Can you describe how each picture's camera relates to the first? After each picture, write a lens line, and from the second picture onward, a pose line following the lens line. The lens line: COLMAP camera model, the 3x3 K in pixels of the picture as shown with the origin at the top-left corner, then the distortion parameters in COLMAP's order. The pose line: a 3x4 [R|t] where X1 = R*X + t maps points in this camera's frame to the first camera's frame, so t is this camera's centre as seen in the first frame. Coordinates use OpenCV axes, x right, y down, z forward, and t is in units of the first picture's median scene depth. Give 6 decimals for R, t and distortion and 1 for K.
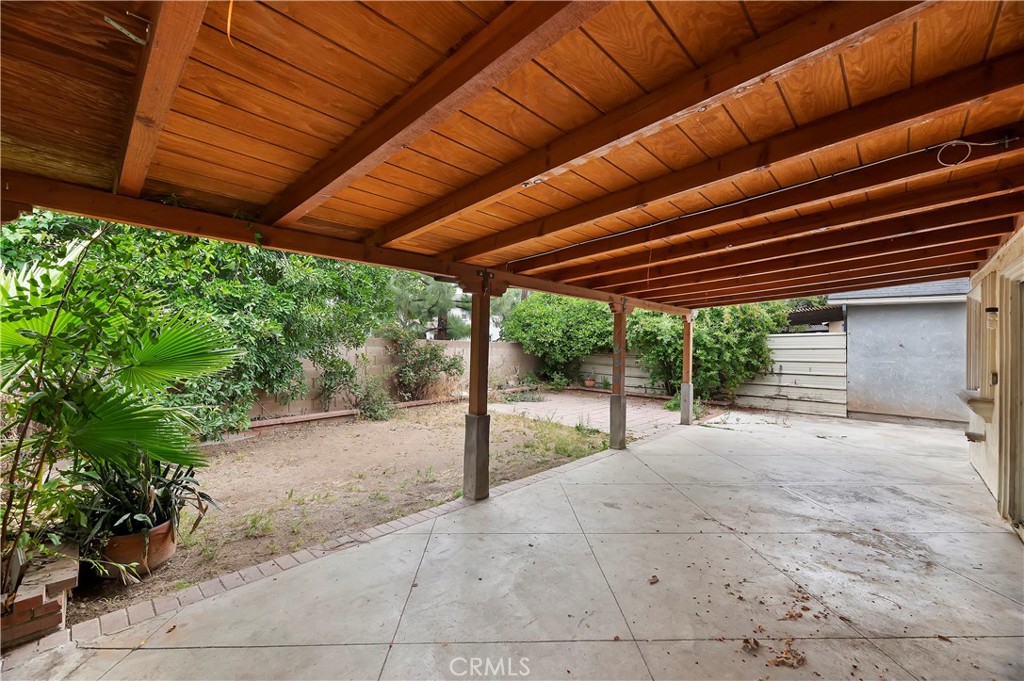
lens RADIAL K [[416.6, 0, 515.2], [0, 416.6, 338.4], [0, 0, 1]] dist [-0.001434, -0.000124]
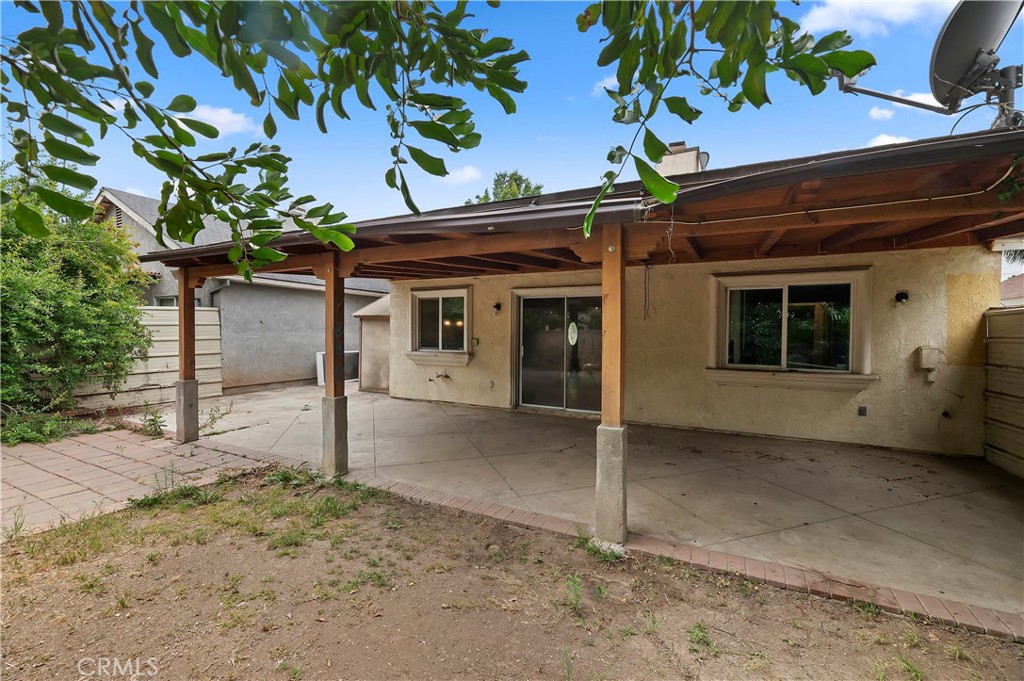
lens RADIAL K [[416.6, 0, 515.2], [0, 416.6, 338.4], [0, 0, 1]] dist [-0.001434, -0.000124]
pose [[-0.277124, -0.038275, 0.960072, -0.344459], [-0.029649, 0.999071, 0.031271, 0.005583], [-0.960377, -0.019799, -0.278001, 0.641528]]
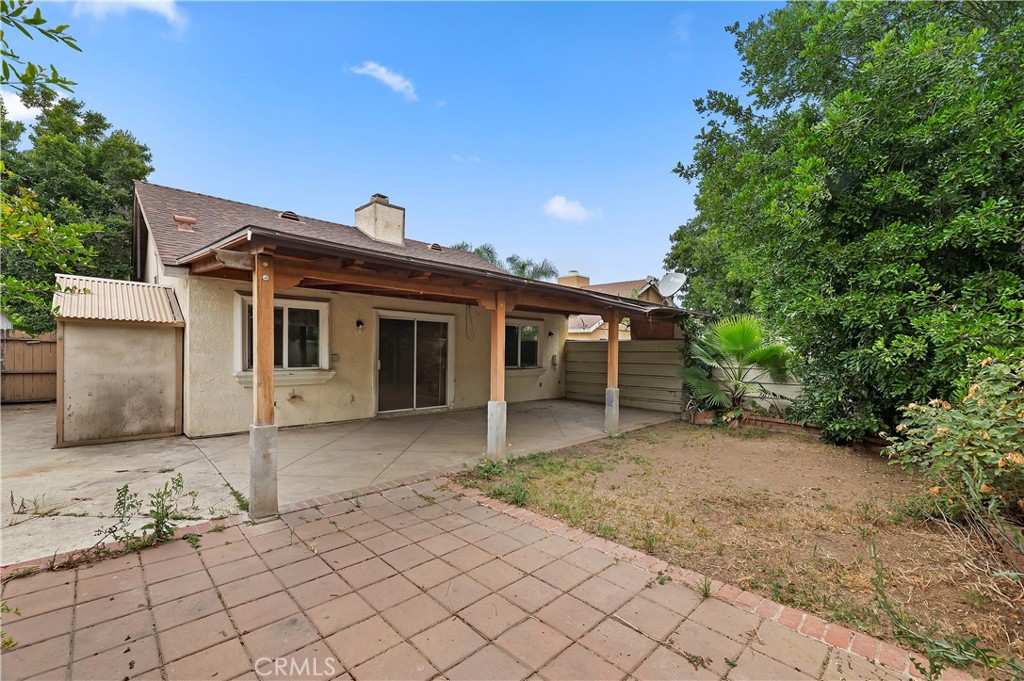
lens RADIAL K [[419.5, 0, 510.7], [0, 419.5, 351.5], [0, 0, 1]] dist [-0.000178, 0.000059]
pose [[-0.997605, -0.041791, 0.055114, 0.118732], [-0.042061, 0.999108, -0.003747, 0.017996], [-0.054908, -0.006056, -0.998473, 1.344365]]
